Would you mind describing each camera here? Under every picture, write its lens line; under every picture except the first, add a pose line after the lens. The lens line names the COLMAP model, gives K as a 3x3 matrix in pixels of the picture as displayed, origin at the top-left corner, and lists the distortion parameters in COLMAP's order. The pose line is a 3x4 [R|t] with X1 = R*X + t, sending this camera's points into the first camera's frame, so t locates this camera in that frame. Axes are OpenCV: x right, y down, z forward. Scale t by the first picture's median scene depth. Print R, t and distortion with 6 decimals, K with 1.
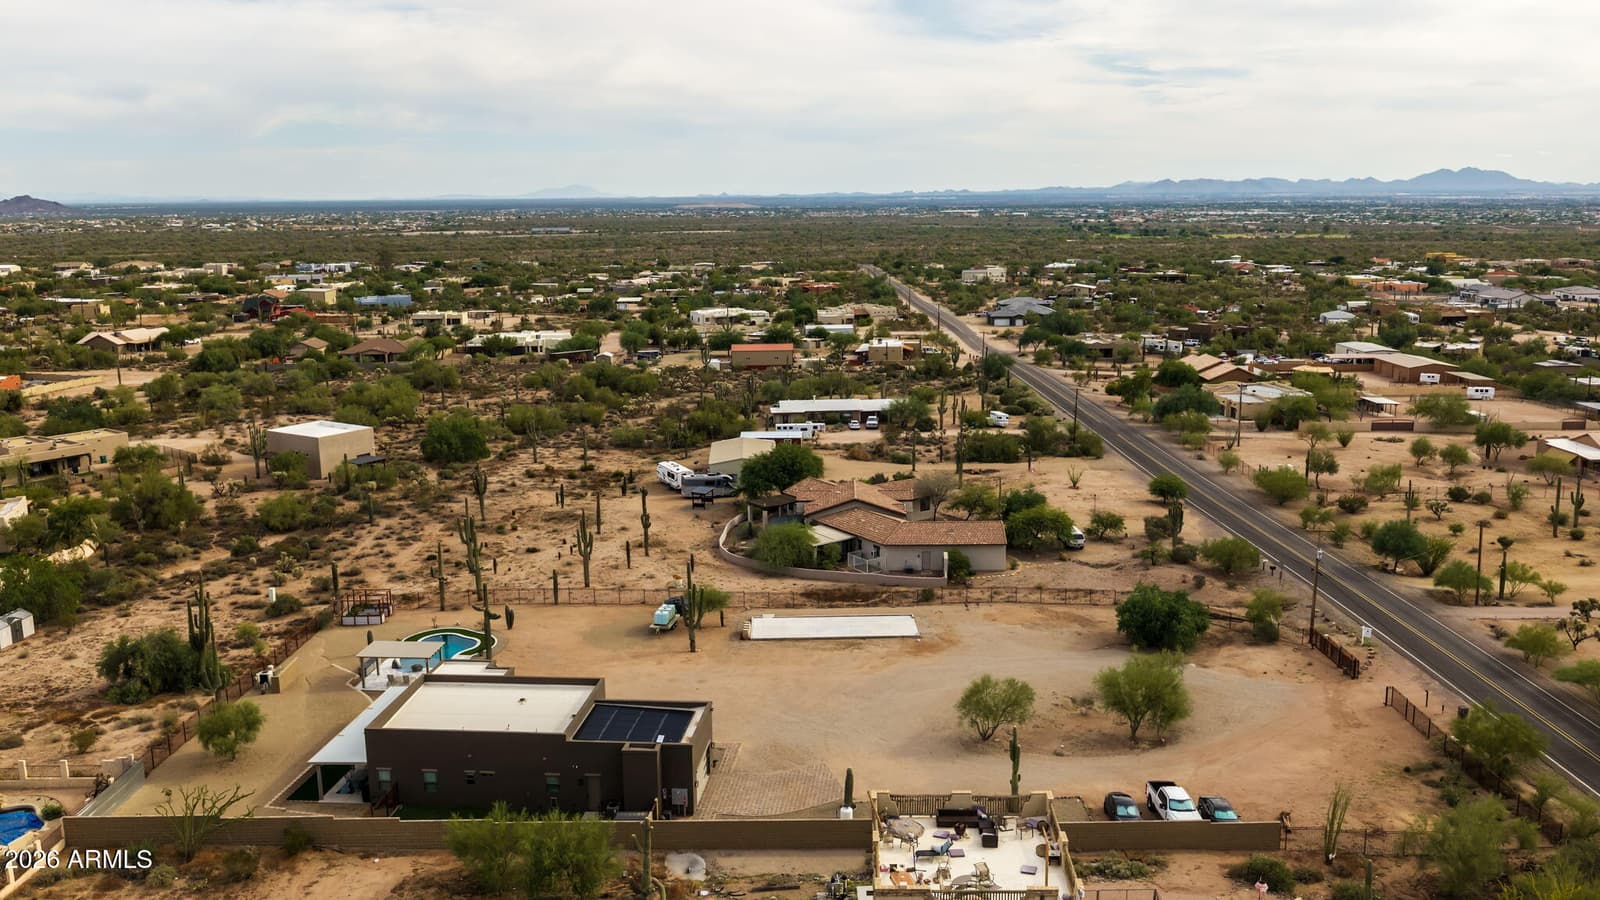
lens RADIAL K [[1308.9, 0, 804.3], [0, 1308.9, 444.9], [0, 0, 1]] dist [0.026292, -0.052802]
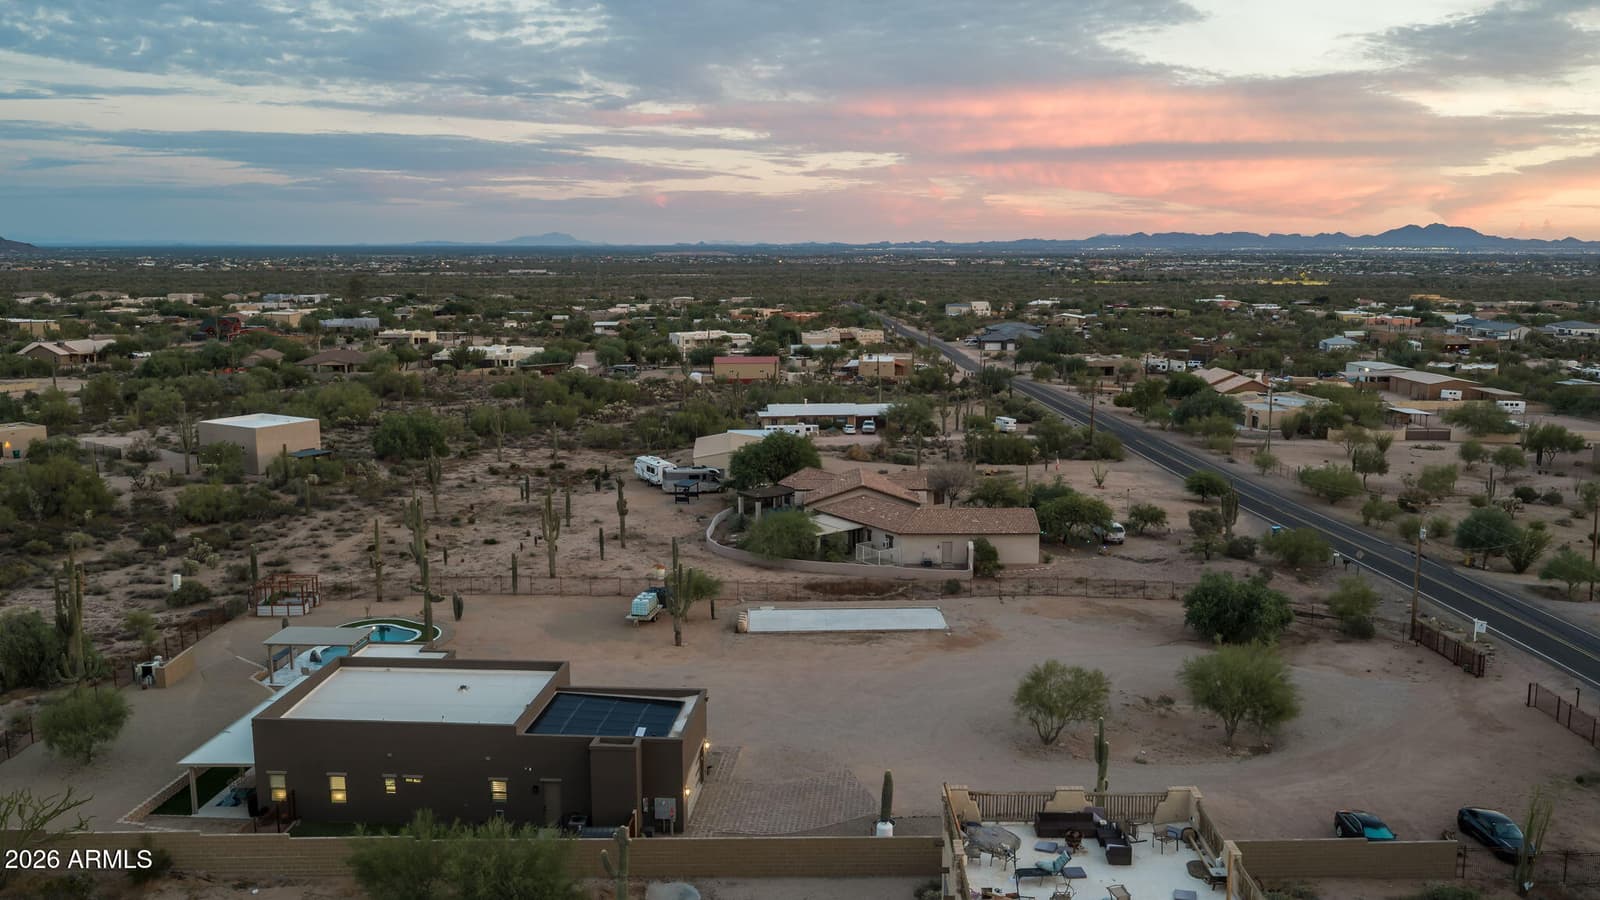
lens RADIAL K [[1308.9, 0, 804.3], [0, 1308.9, 444.9], [0, 0, 1]] dist [0.026292, -0.052802]
pose [[0.999811, 0.006425, 0.018322, -0.014905], [-0.005744, 0.999300, -0.036962, 0.042642], [-0.018547, 0.036850, 0.999149, 0.115459]]
